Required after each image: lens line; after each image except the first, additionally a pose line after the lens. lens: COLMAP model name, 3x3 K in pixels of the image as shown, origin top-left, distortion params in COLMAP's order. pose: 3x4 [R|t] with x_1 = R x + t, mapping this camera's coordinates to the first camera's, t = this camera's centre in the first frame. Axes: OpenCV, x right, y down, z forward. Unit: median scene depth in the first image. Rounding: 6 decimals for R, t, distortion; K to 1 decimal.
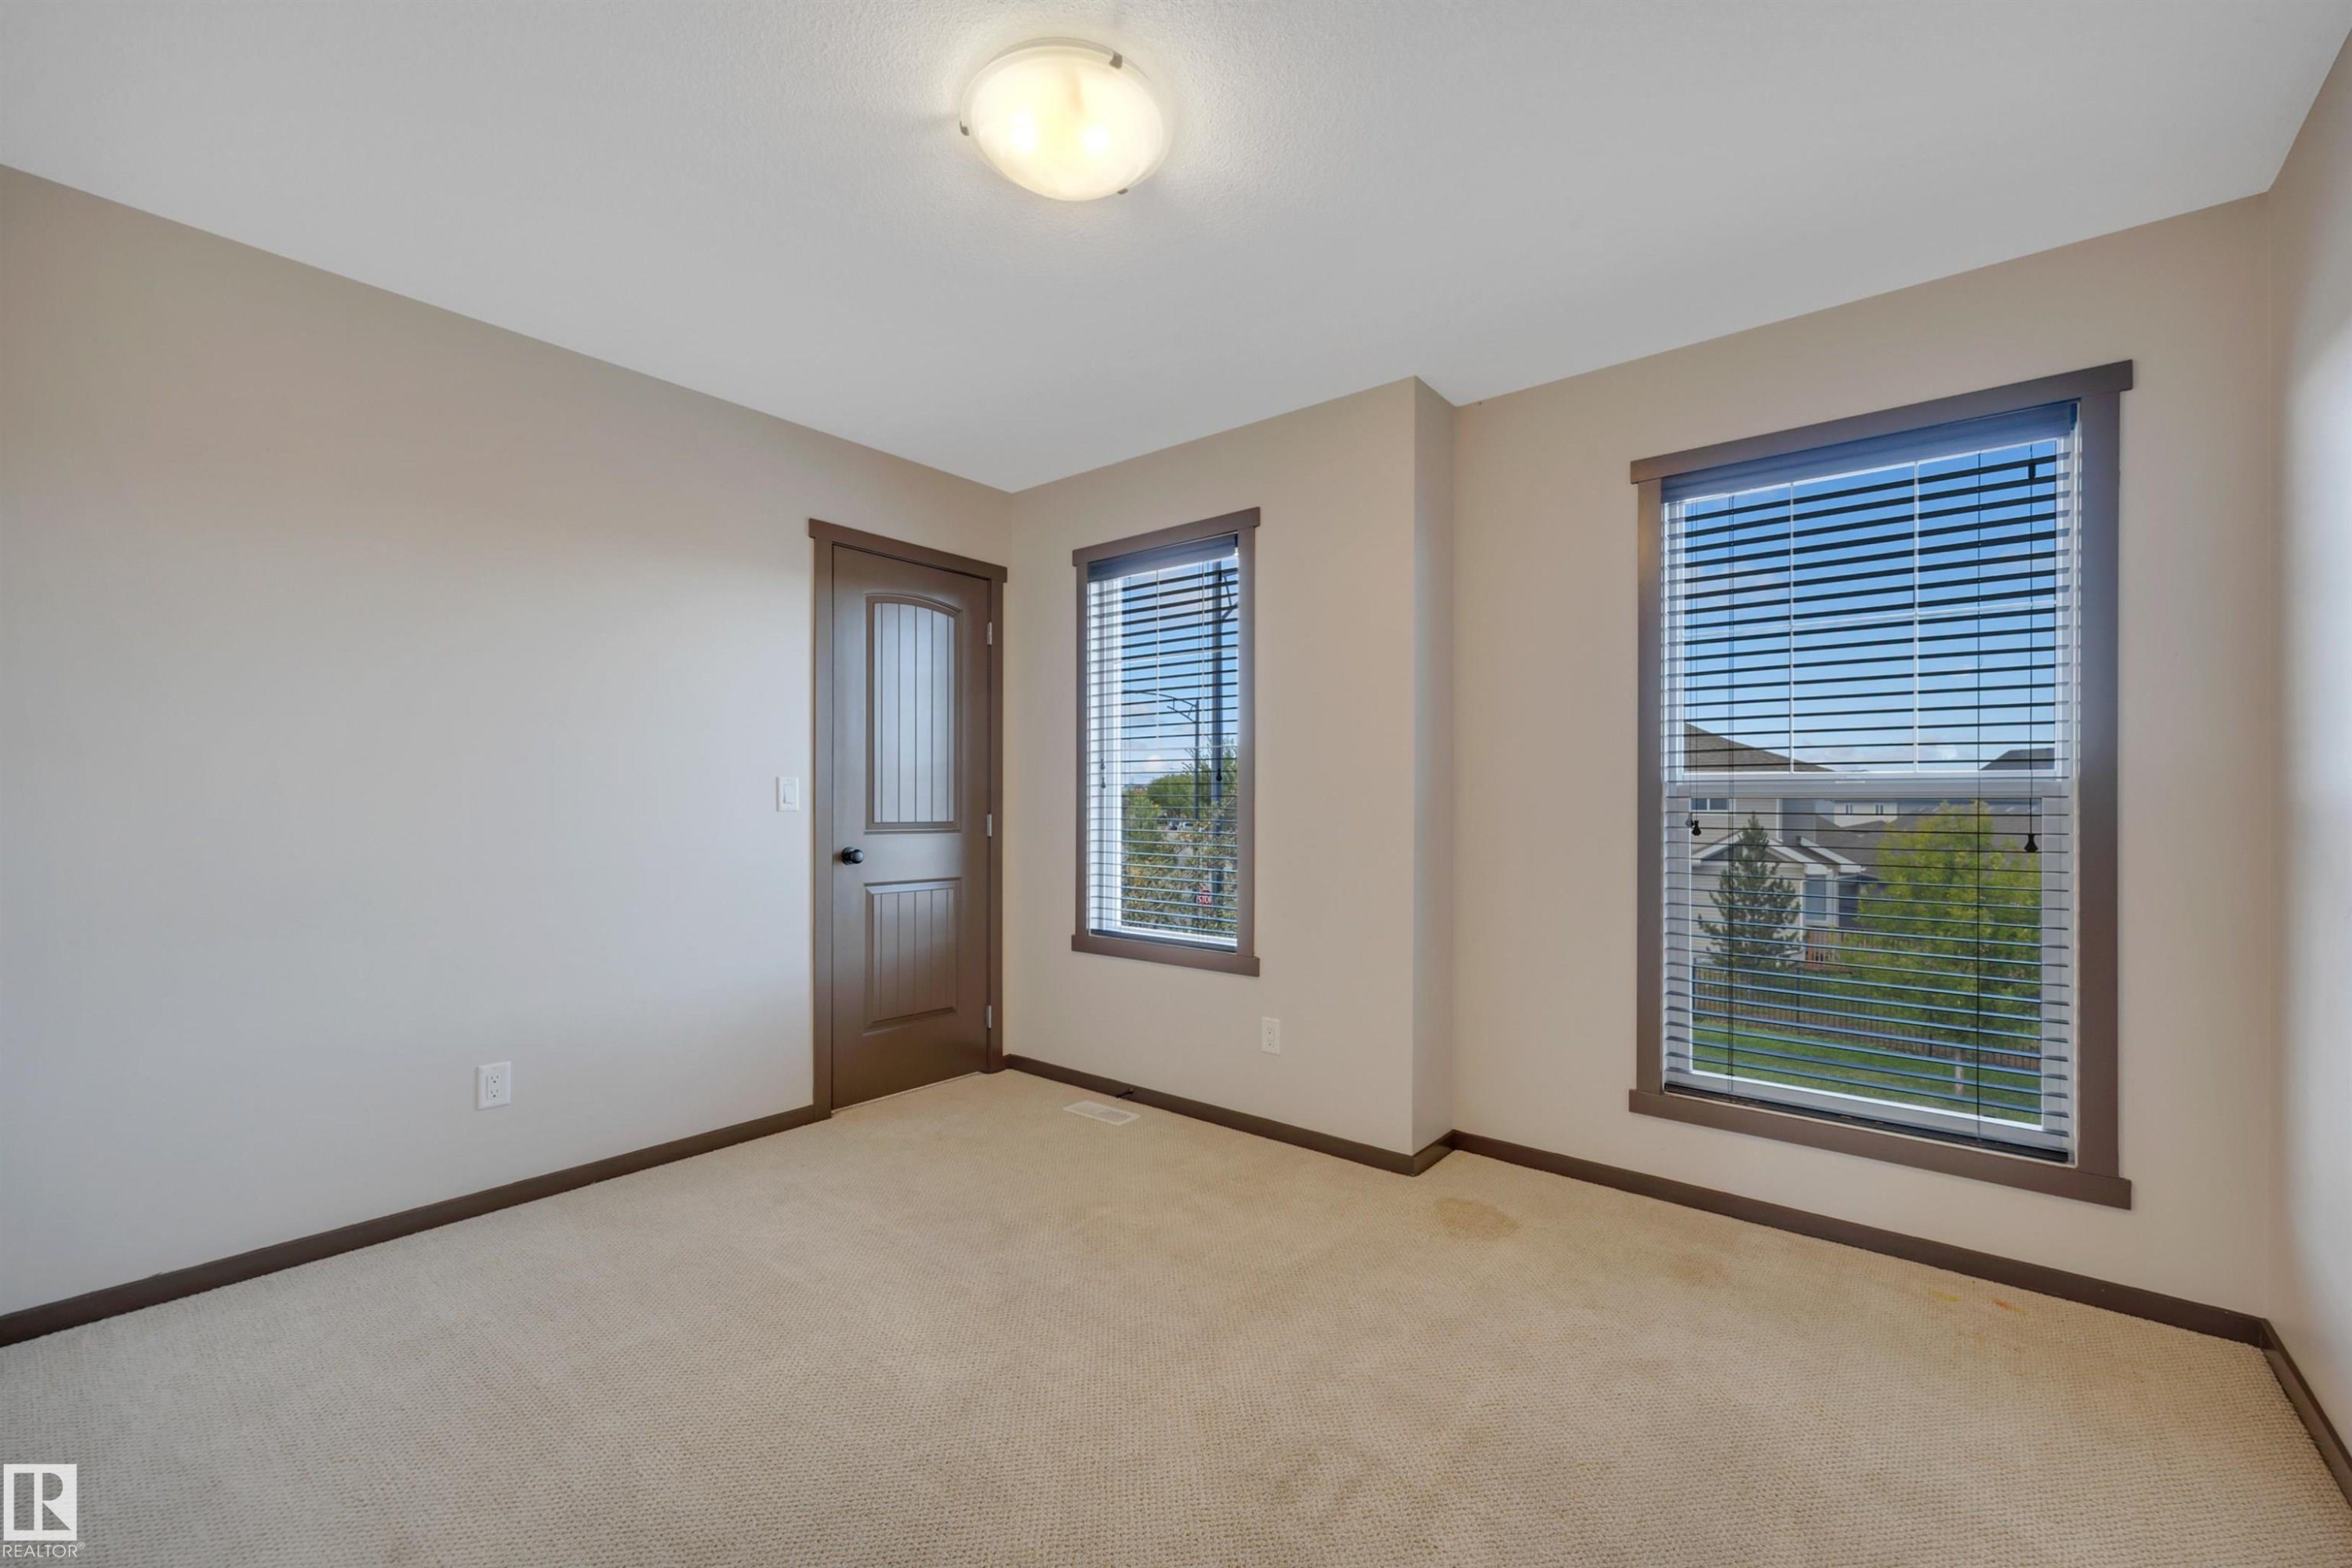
lens RADIAL K [[957.8, 0, 1168.6], [0, 957.8, 790.4], [0, 0, 1]] dist [0.001968, 0.000039]
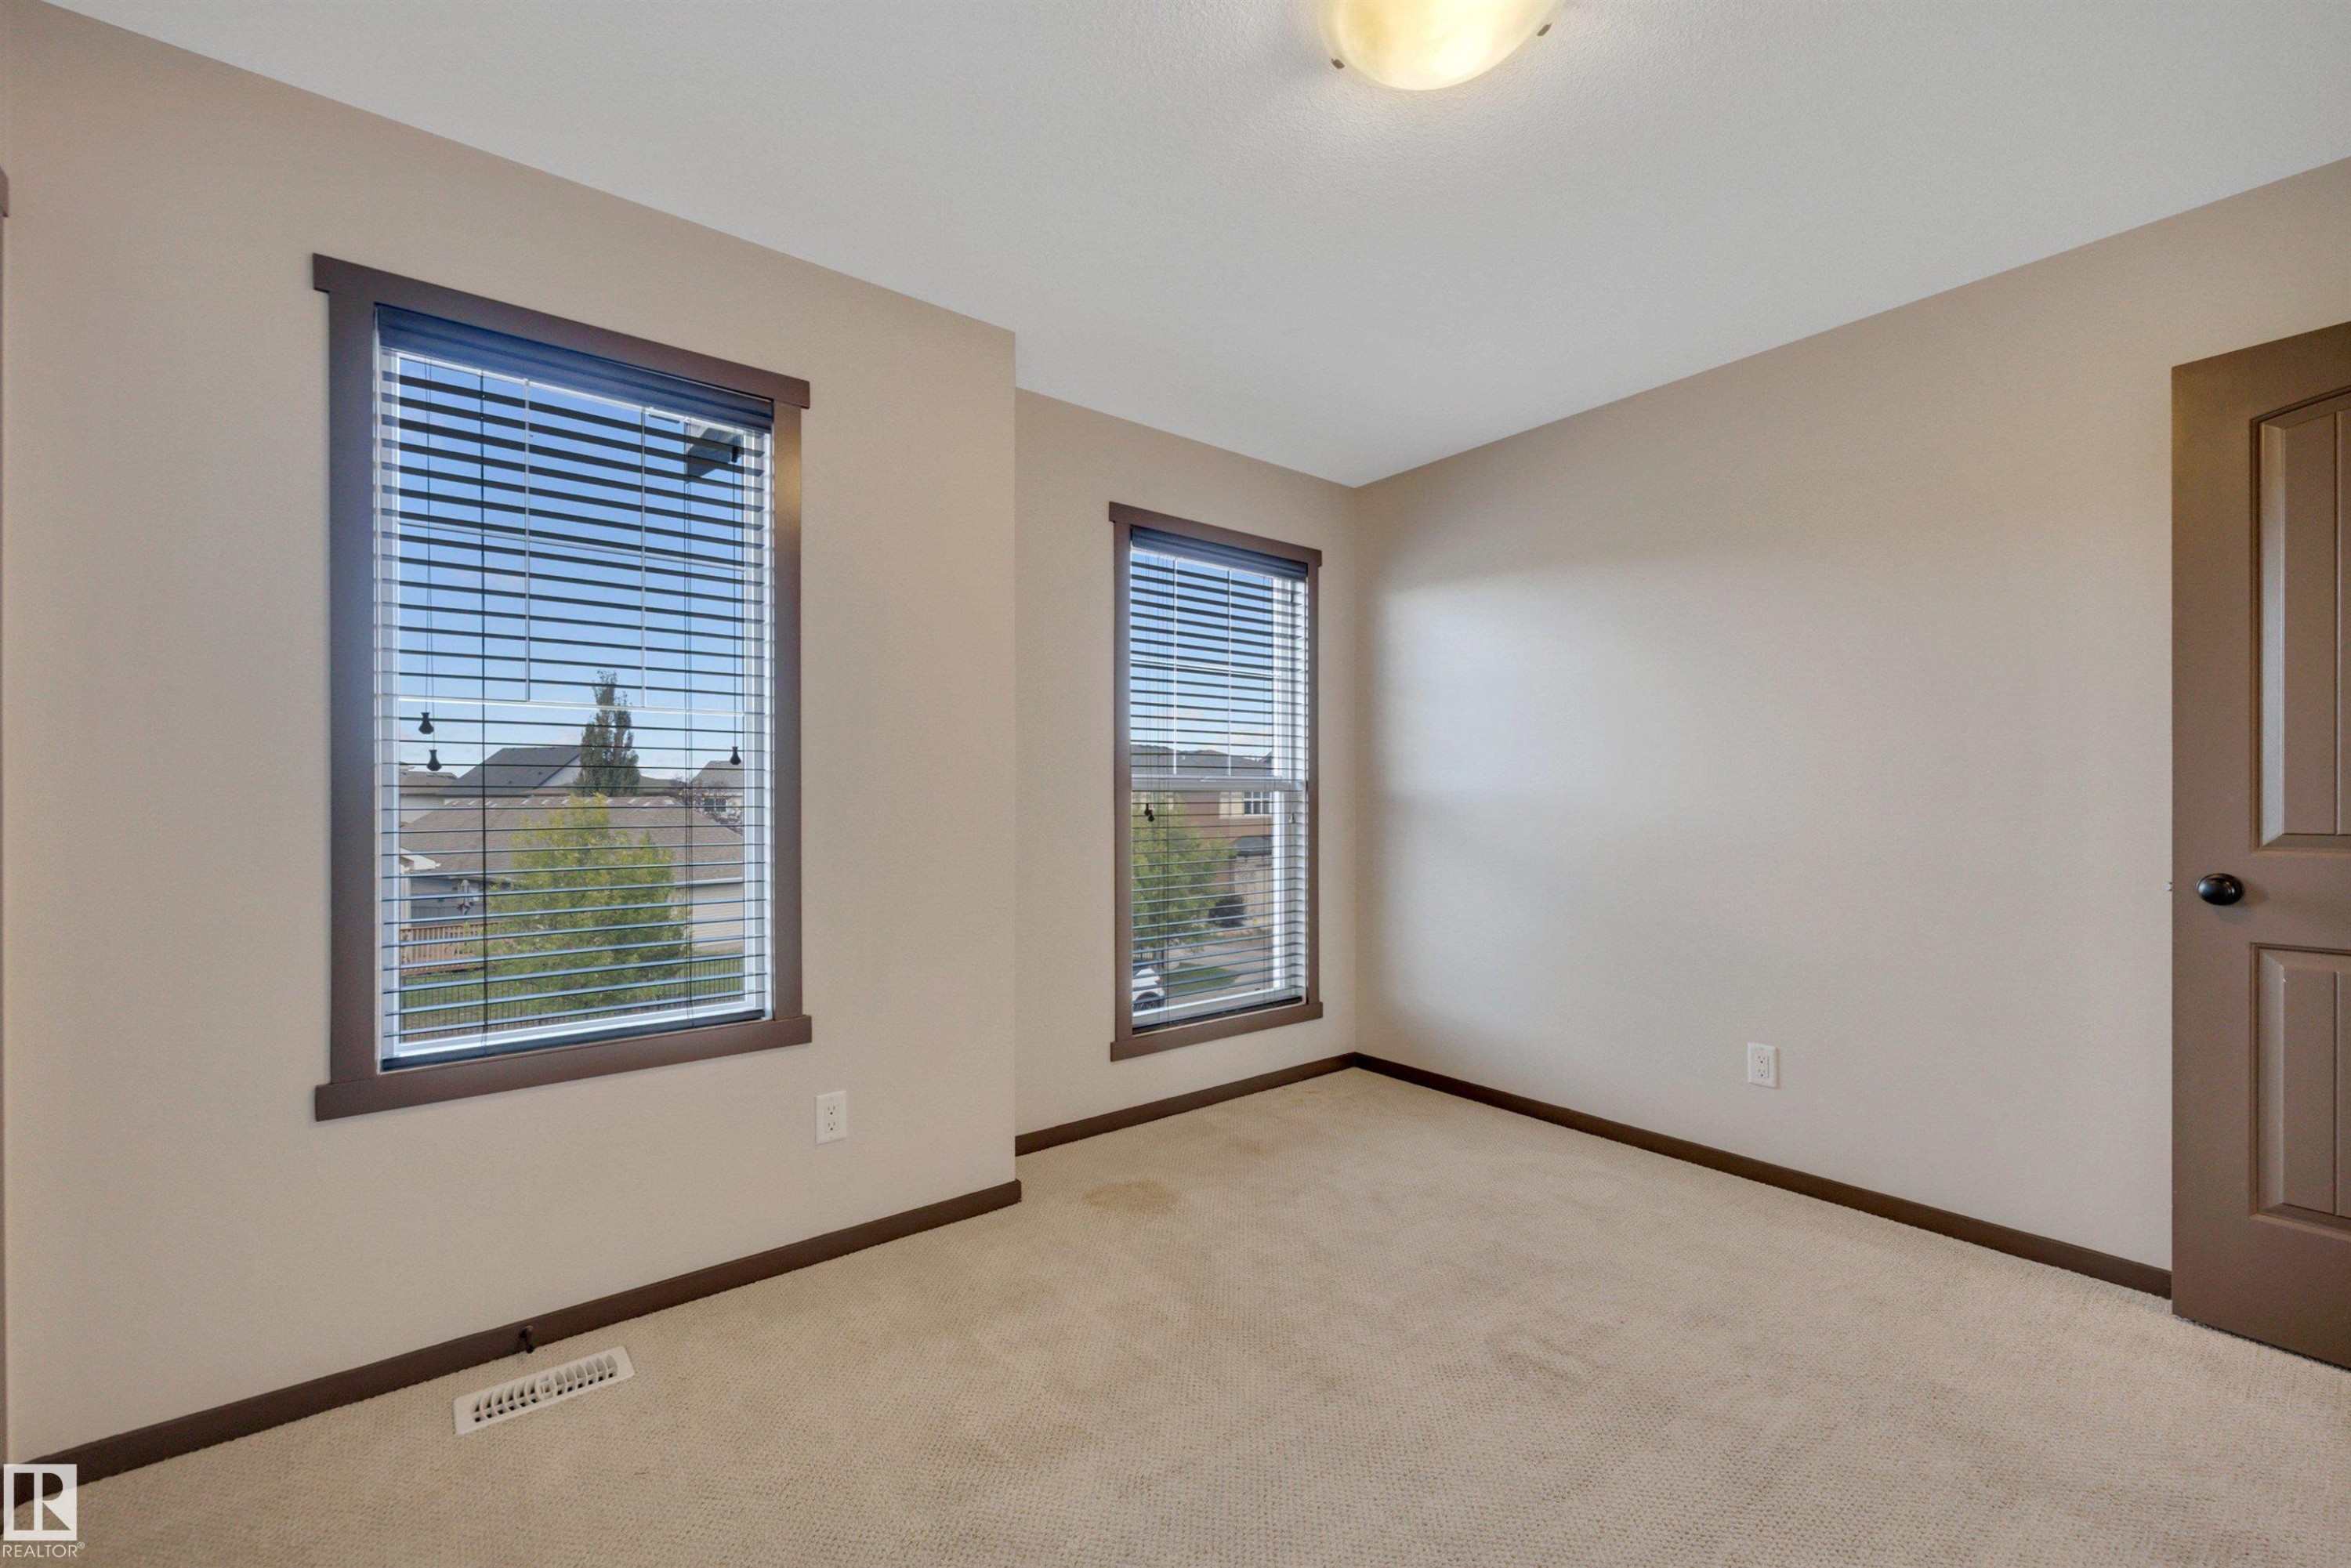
lens RADIAL K [[957.4, 0, 1163.5], [0, 957.4, 790.3], [0, 0, 1]] dist [0.001968, 0.000039]
pose [[0.215206, 0.001724, 0.976567, -0.610005], [-0.008849, 0.999961, 0.000185, 0.004820], [-0.976528, -0.008681, 0.215213, 0.659773]]
